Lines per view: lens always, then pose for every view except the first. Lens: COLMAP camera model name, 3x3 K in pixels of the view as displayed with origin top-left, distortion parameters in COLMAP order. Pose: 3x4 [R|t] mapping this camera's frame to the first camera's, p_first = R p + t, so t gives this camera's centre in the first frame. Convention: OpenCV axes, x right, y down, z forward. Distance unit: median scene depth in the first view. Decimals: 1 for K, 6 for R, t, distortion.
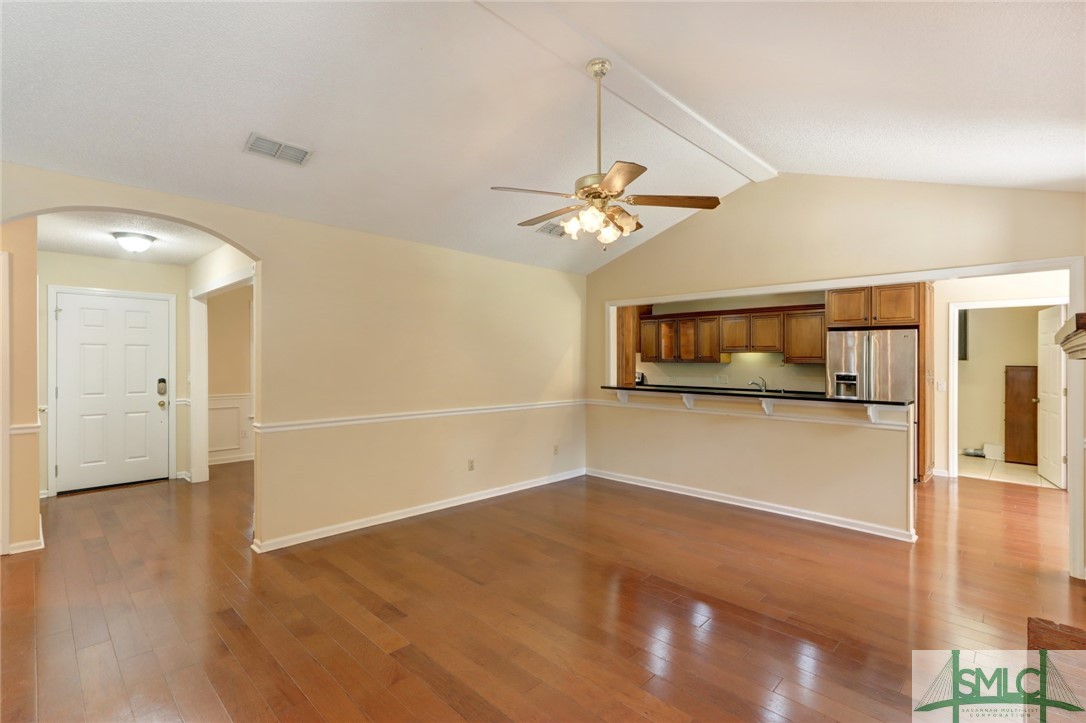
lens RADIAL K [[502.7, 0, 535.2], [0, 502.7, 362.8], [0, 0, 1]] dist [0.000838, 0.000021]
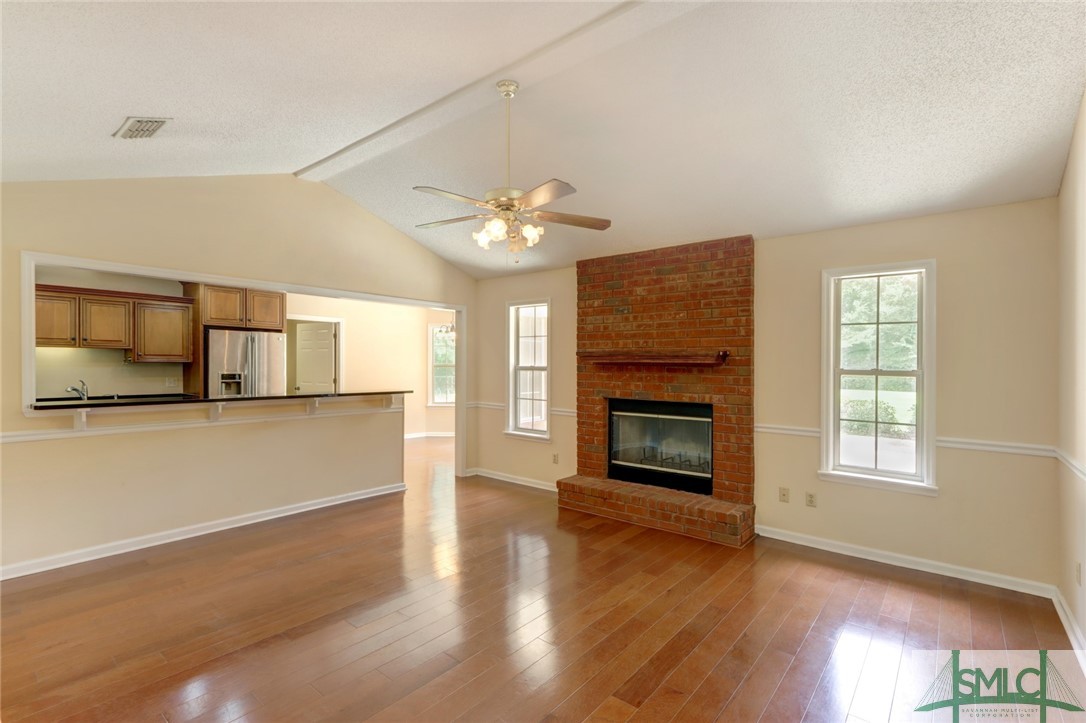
lens RADIAL K [[502.7, 0, 535.2], [0, 502.7, 362.8], [0, 0, 1]] dist [0.000838, 0.000021]
pose [[-0.086890, -0.003545, 0.996212, -0.427799], [-0.004424, 0.999985, 0.003173, -0.003949], [-0.996208, -0.004132, -0.086904, 0.471635]]
